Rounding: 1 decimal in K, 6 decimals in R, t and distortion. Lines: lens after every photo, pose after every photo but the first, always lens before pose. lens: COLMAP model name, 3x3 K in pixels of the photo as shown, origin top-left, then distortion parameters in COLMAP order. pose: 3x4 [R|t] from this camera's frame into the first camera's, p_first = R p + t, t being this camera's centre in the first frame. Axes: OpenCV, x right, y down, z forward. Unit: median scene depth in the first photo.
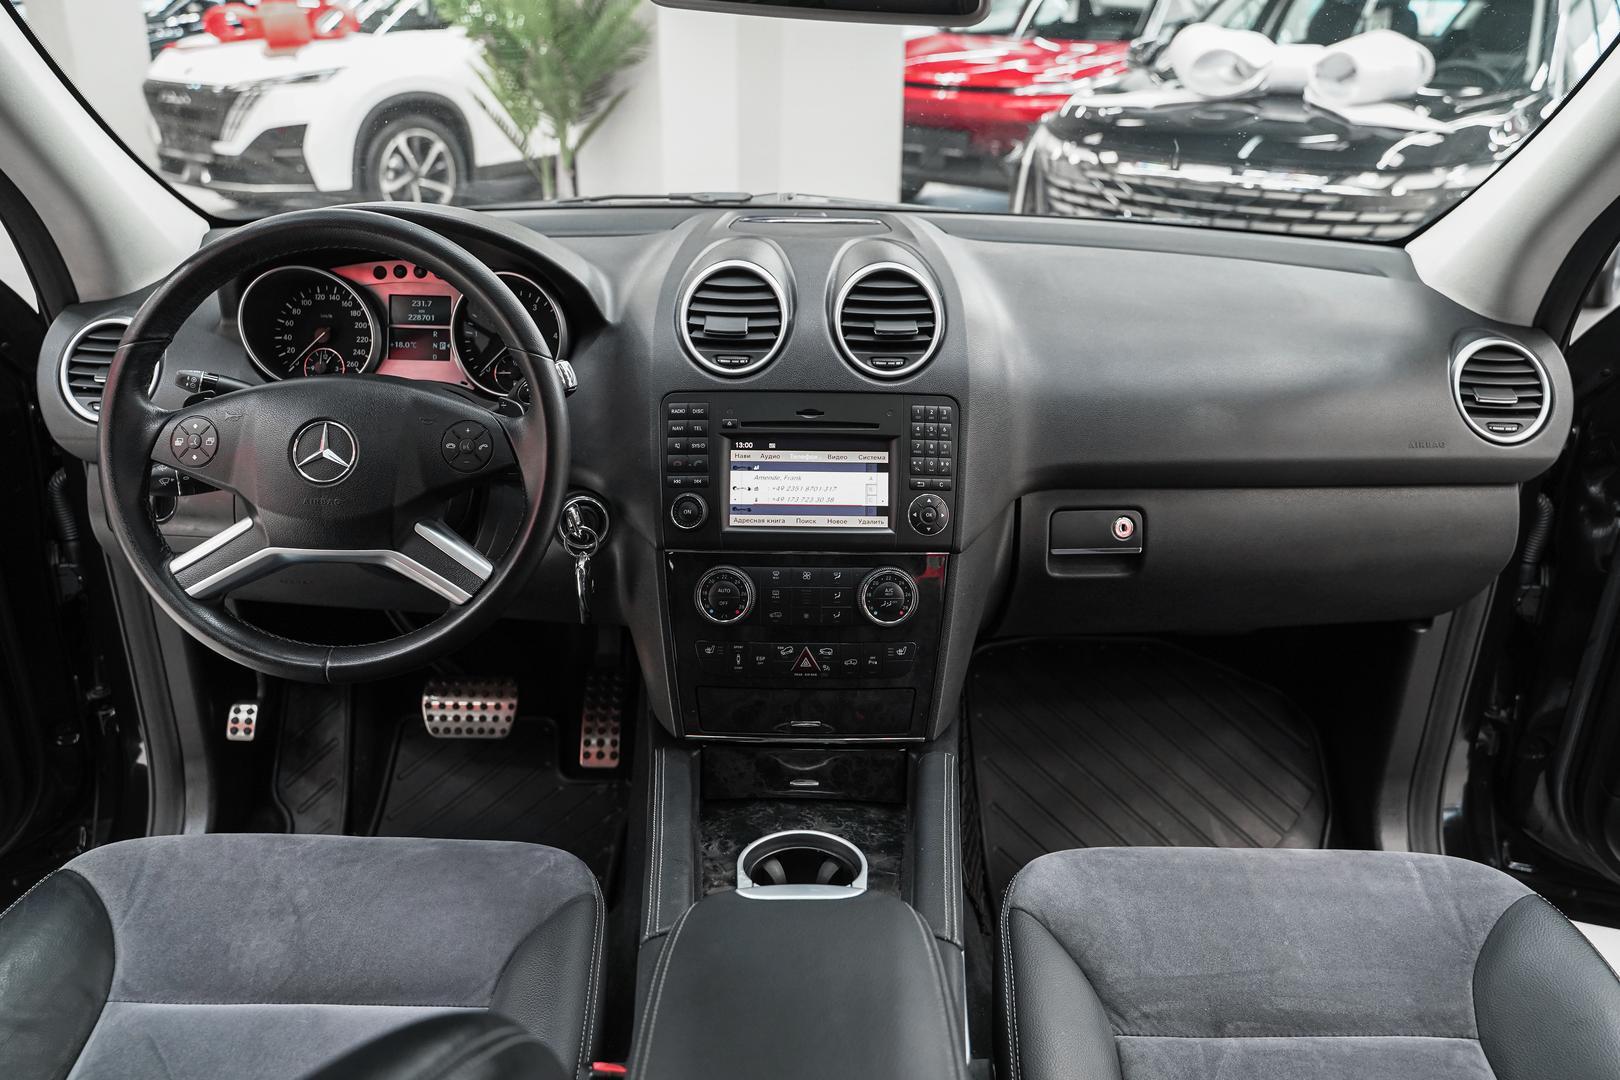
lens RADIAL K [[1335.3, 0, 810.0], [0, 1335.3, 540.0], [0, 0, 1]] dist [-0.007793, 0.008479]
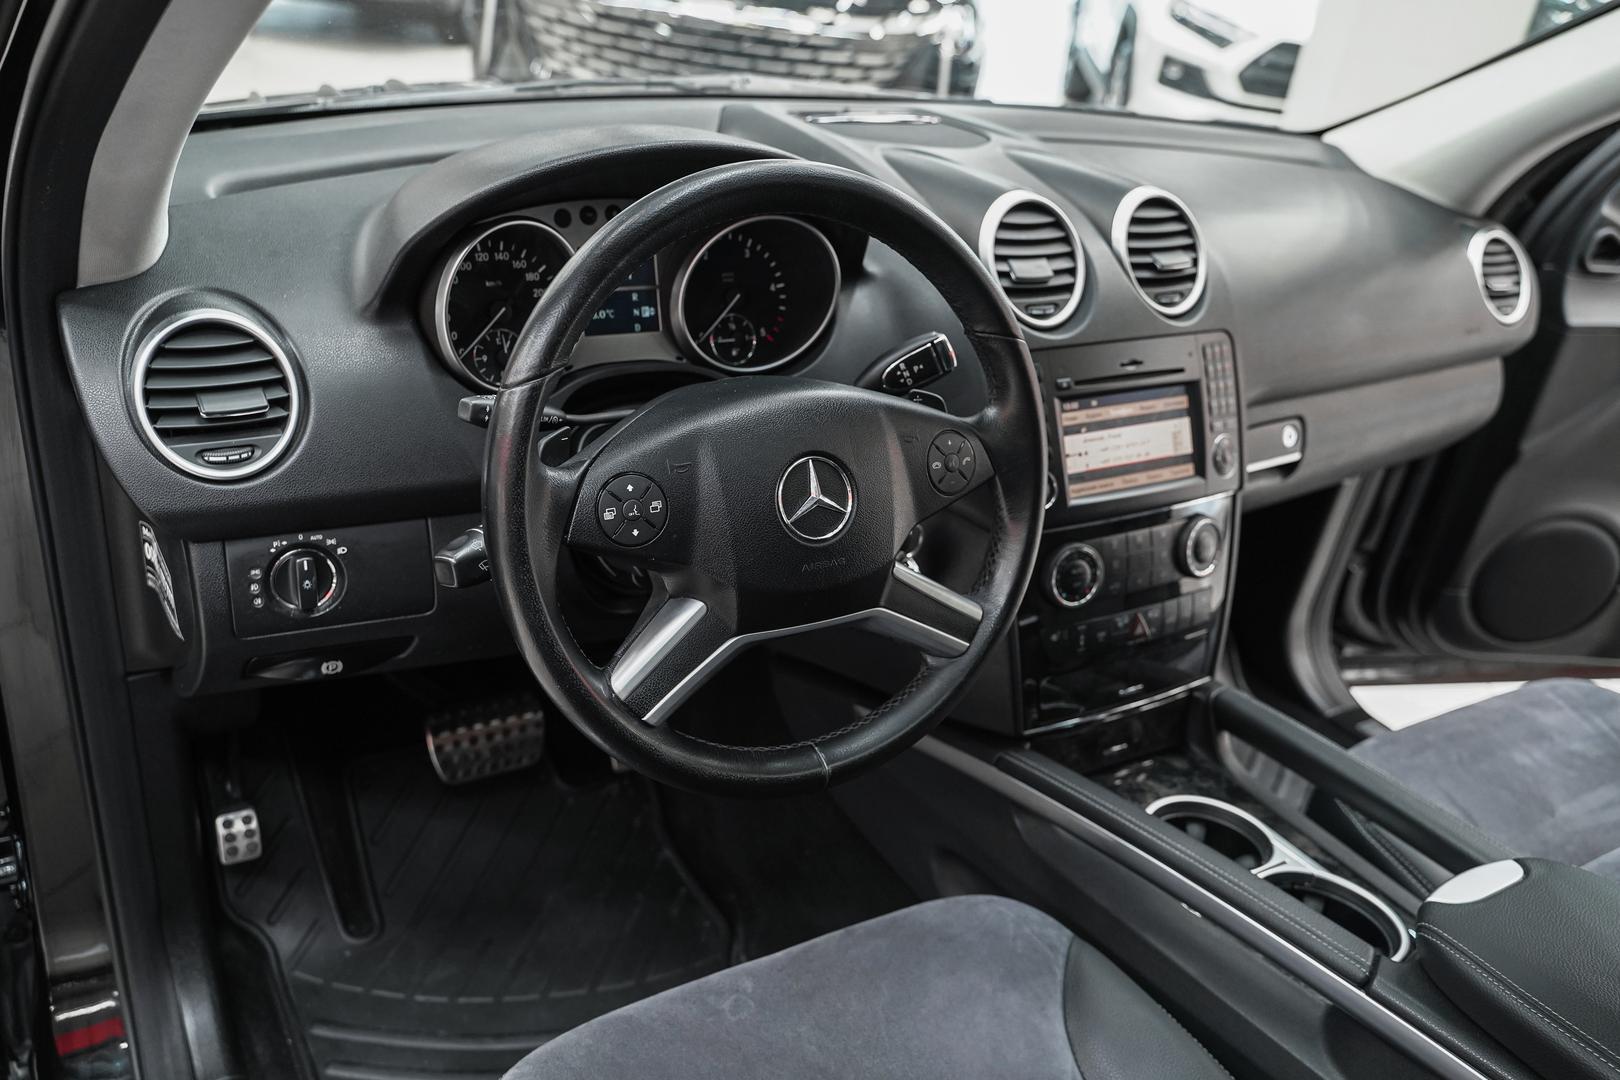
lens RADIAL K [[1305.5, 0, 810.0], [0, 1305.5, 540.0], [0, 0, 1]] dist [0.002492, 0.008503]
pose [[0.856778, -0.168176, 0.487492, -0.630447], [0.099269, 0.981434, 0.164110, -0.141913], [-0.506040, -0.092214, 0.857566, 0.327450]]
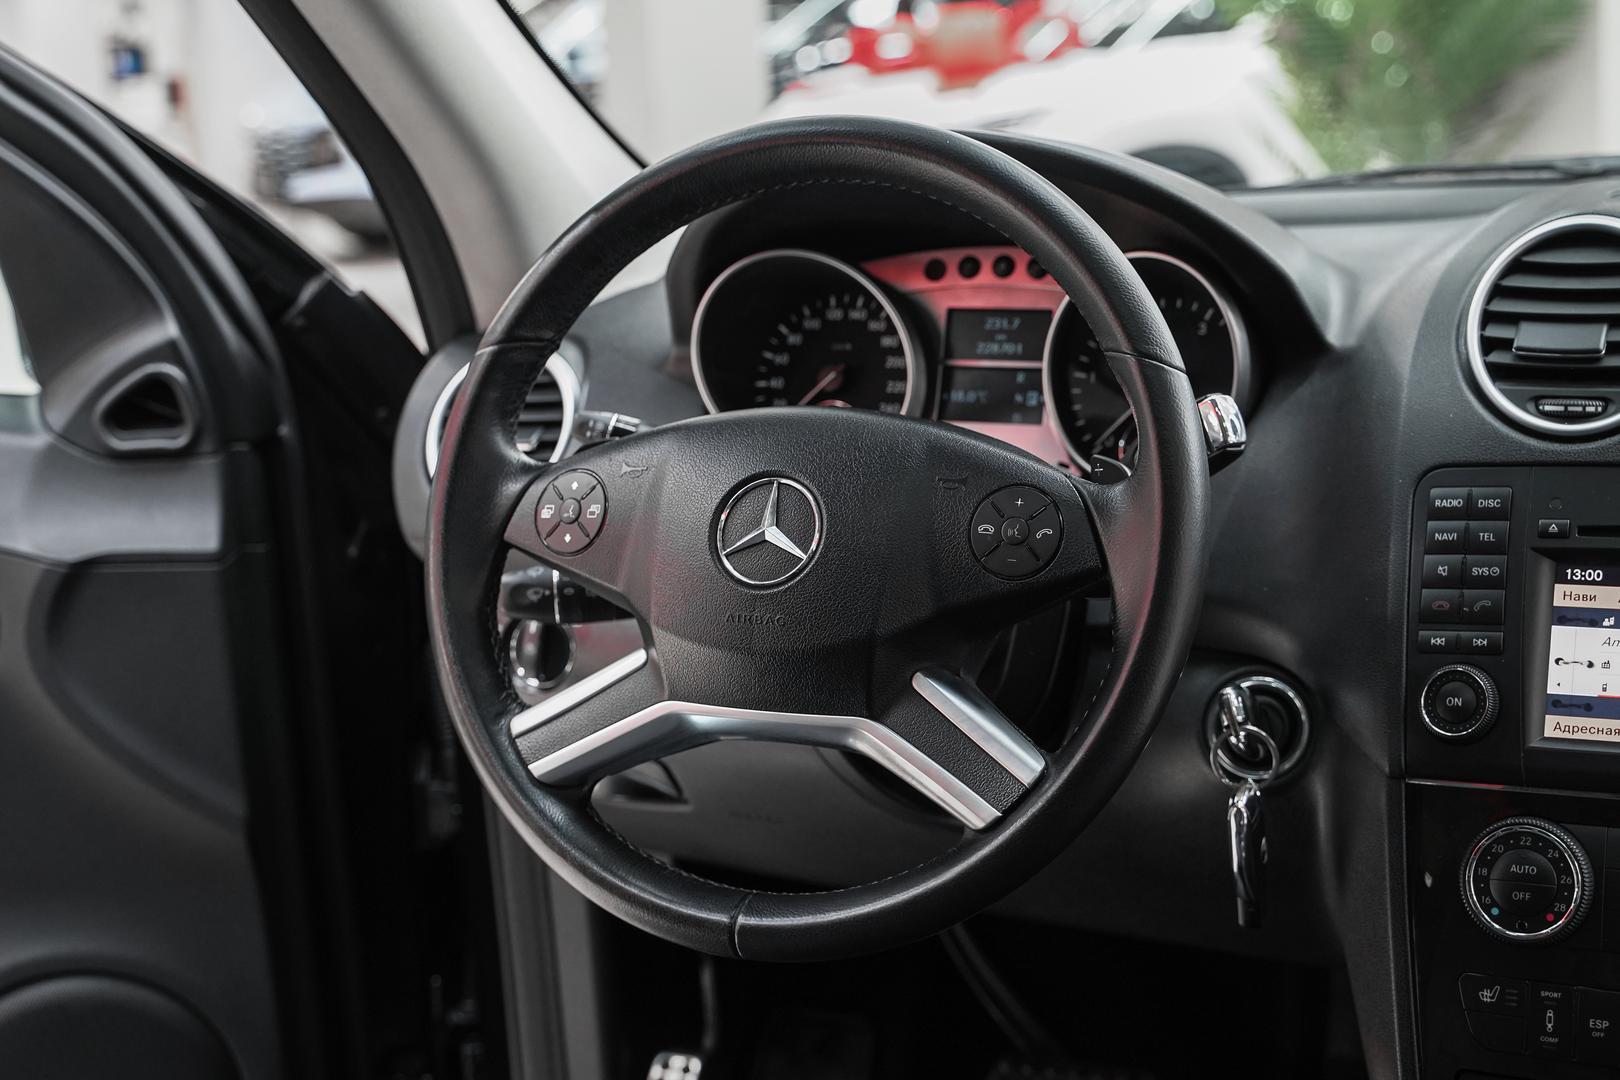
lens RADIAL K [[2434.6, 0, 760.9], [0, 2434.6, 536.5], [0, 0, 1]] dist [-0.007886, 0.070368]
pose [[0.900603, 0.025158, -0.433915, 0.063903], [-0.099538, 0.983730, -0.149559, 0.076354], [0.423092, 0.177885, 0.888454, 0.083768]]
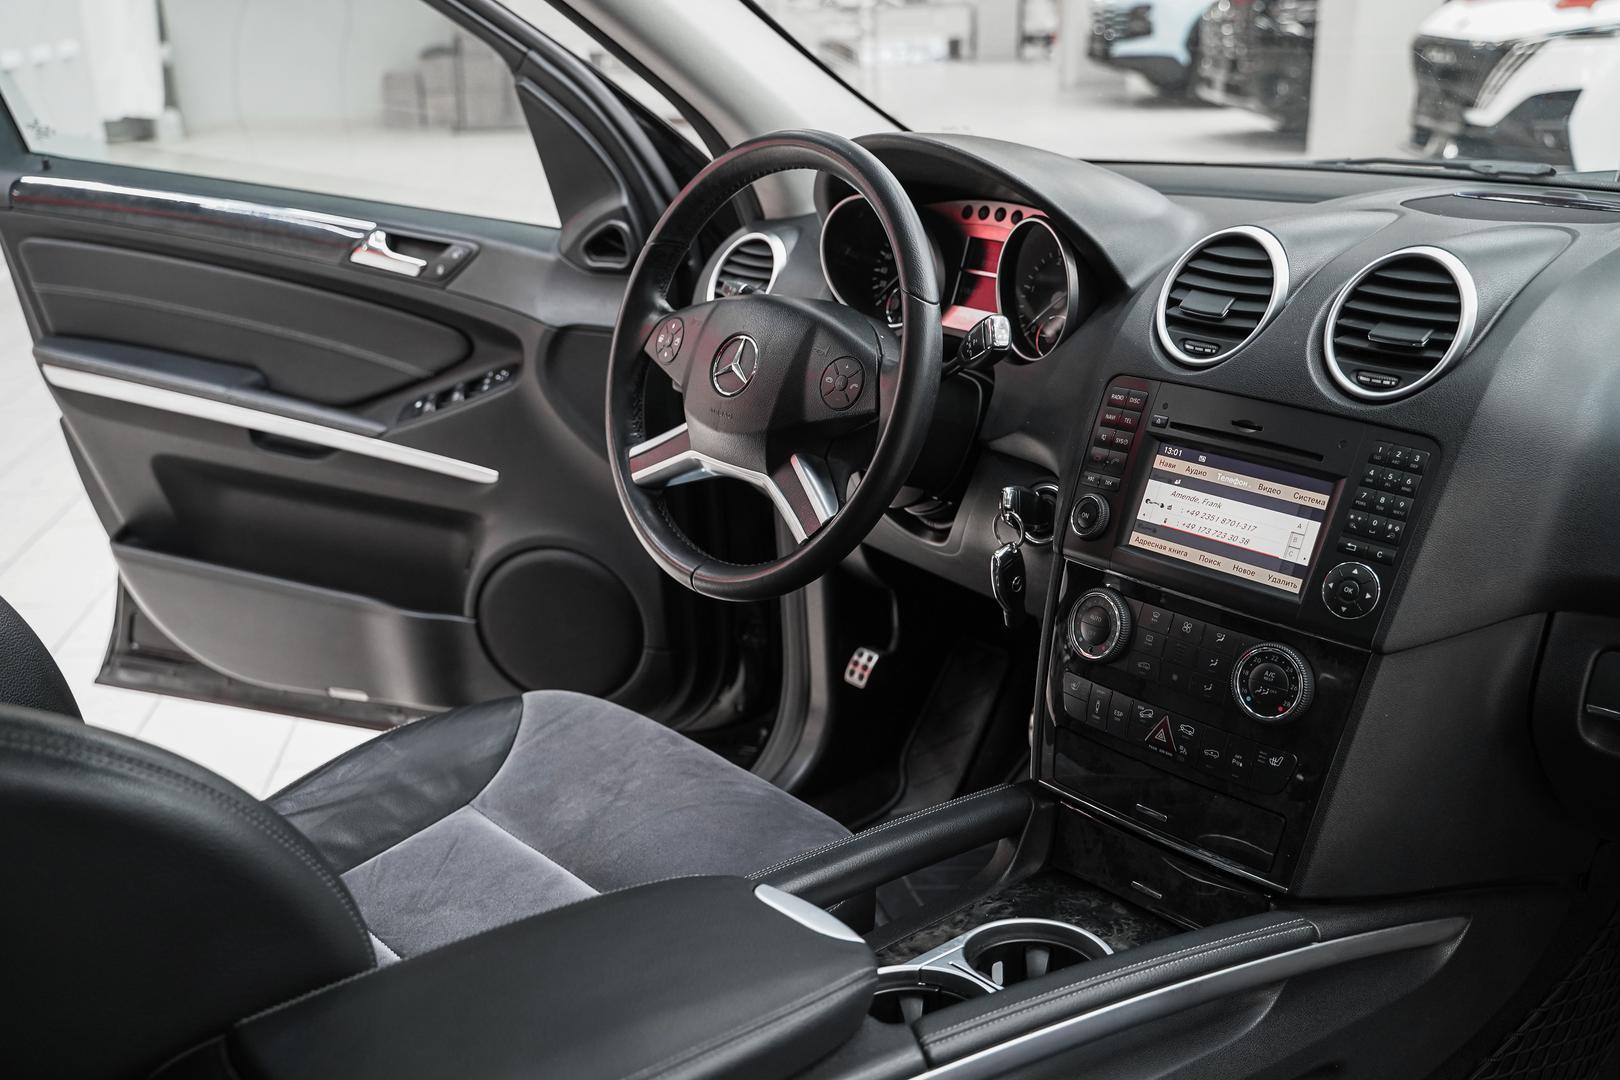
lens RADIAL K [[1663.3, 0, 810.0], [0, 1663.3, 540.0], [0, 0, 1]] dist [0.000336, -0.001447]
pose [[0.659259, 0.219090, -0.719289, 0.527972], [-0.248624, 0.966317, 0.066459, -0.031647], [0.709622, 0.135019, 0.691525, 0.162268]]
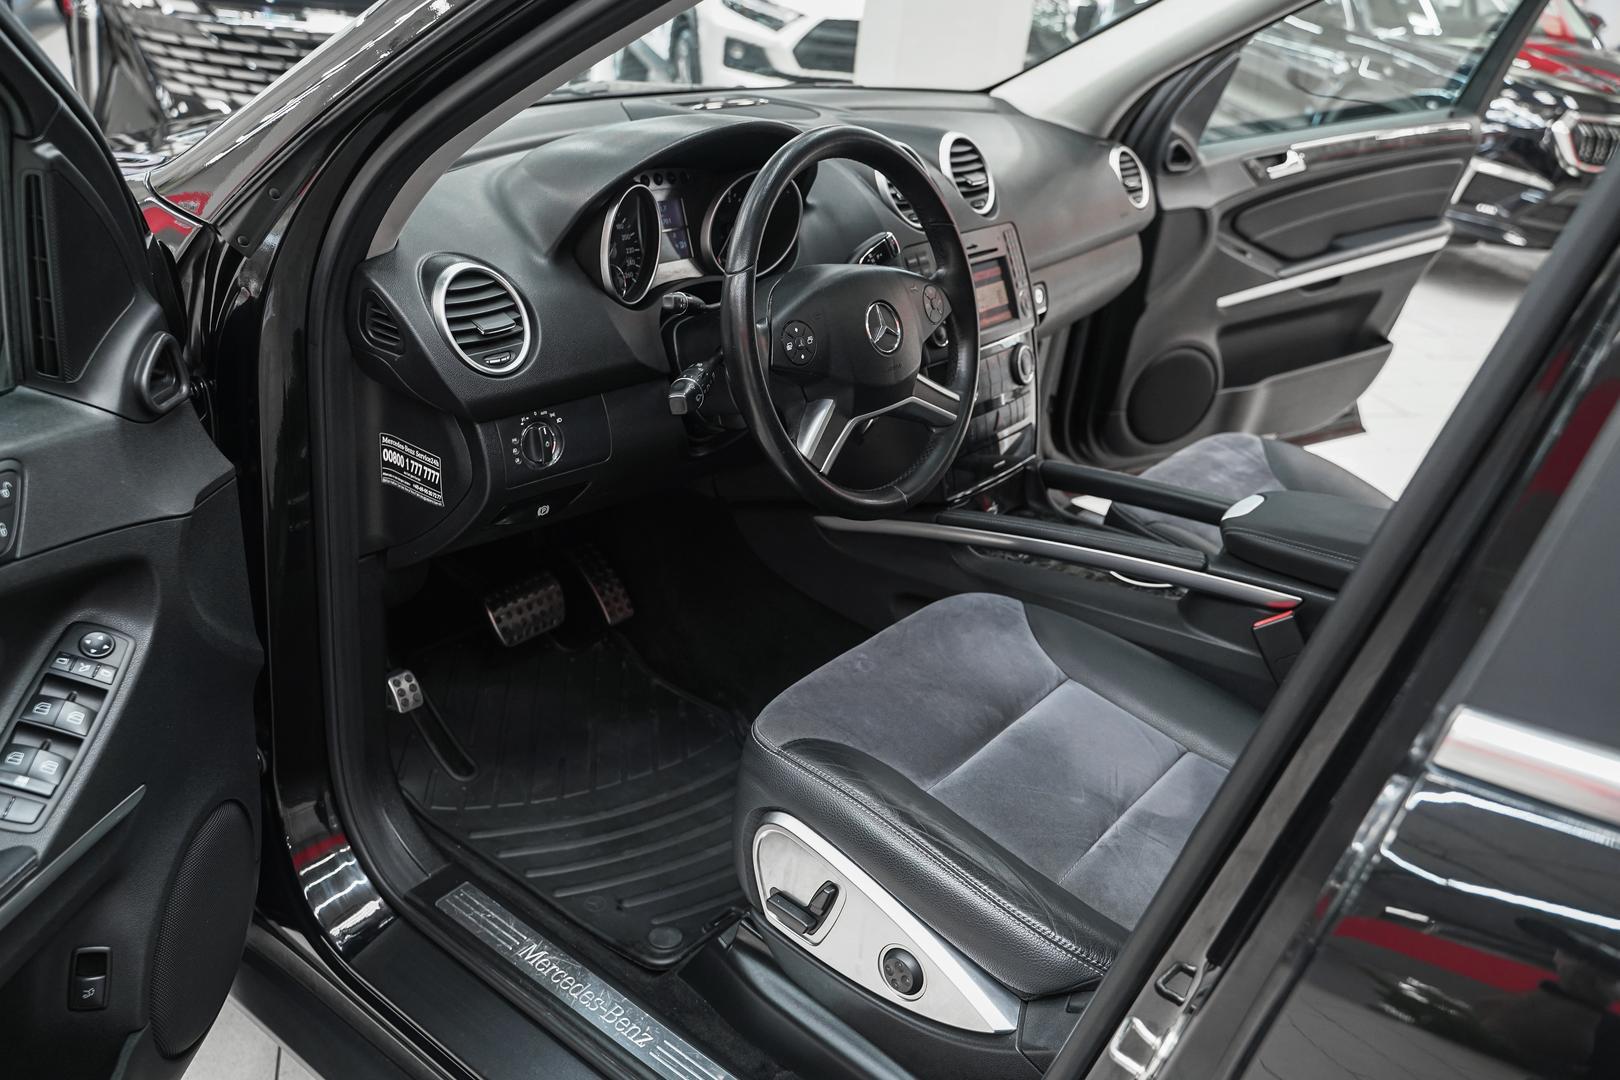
lens RADIAL K [[1305.5, 0, 810.0], [0, 1305.5, 540.0], [0, 0, 1]] dist [0.002492, 0.008503]
pose [[0.623228, -0.312561, 0.716863, -1.153344], [0.220899, 0.949688, 0.222029, -0.141451], [-0.750193, 0.019980, 0.660917, 0.227889]]
